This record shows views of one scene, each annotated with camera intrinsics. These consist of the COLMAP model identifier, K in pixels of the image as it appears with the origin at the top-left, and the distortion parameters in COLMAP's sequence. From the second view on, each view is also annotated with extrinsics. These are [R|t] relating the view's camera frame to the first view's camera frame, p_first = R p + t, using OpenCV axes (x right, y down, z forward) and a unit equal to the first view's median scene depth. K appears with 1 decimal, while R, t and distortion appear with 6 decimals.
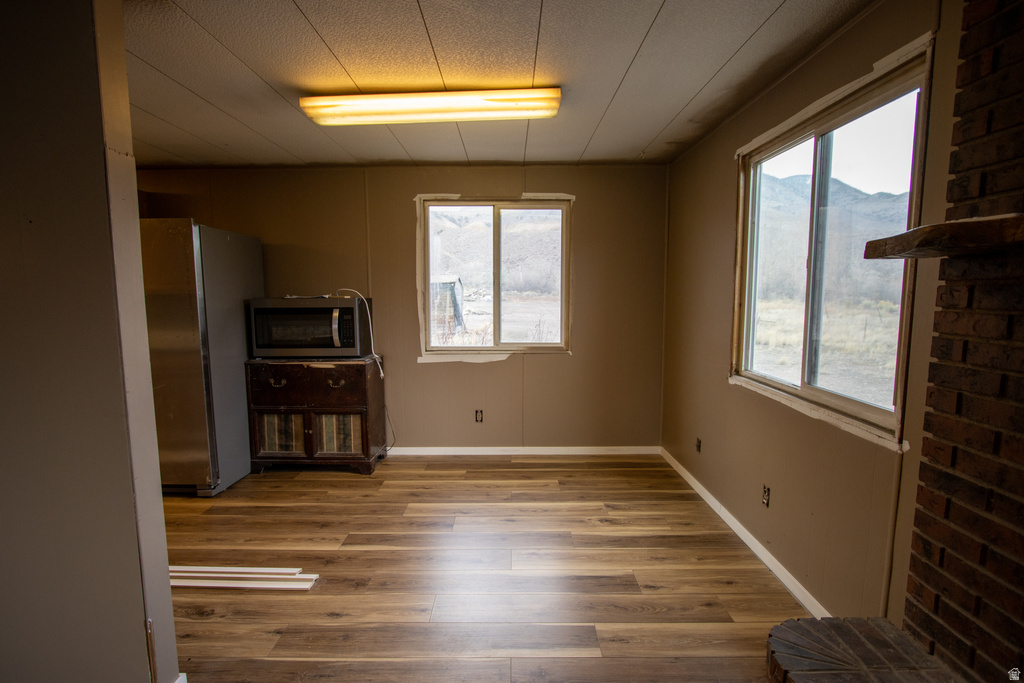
lens RADIAL K [[472.1, 0, 506.8], [0, 472.1, 344.1], [0, 0, 1]] dist [-0.012210, 0.000181]
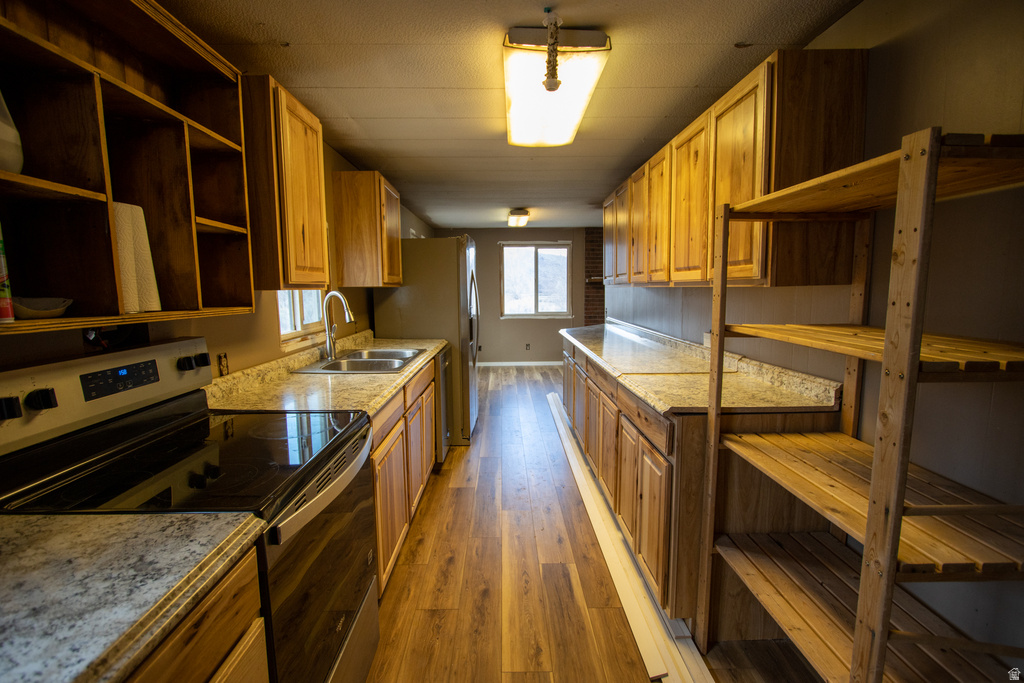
lens RADIAL K [[472.1, 0, 506.8], [0, 472.1, 344.1], [0, 0, 1]] dist [-0.012210, 0.000181]
pose [[-0.016515, -0.114773, 0.993254, -2.223546], [0.121475, 0.985801, 0.115932, -0.092397], [-0.992457, 0.122570, -0.002339, 0.888846]]
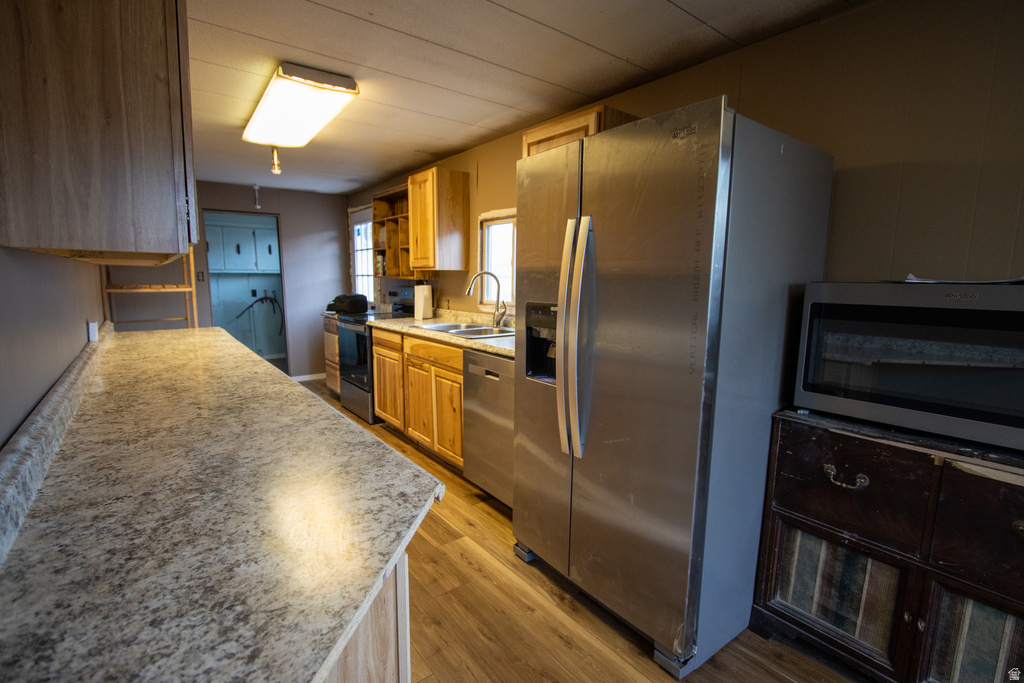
lens RADIAL K [[472.1, 0, 506.8], [0, 472.1, 344.1], [0, 0, 1]] dist [-0.012210, 0.000181]
pose [[0.613935, 0.122655, -0.779769, -0.404169], [-0.099818, 0.991987, 0.077446, -0.047739], [0.783020, 0.030288, 0.621259, 0.549236]]
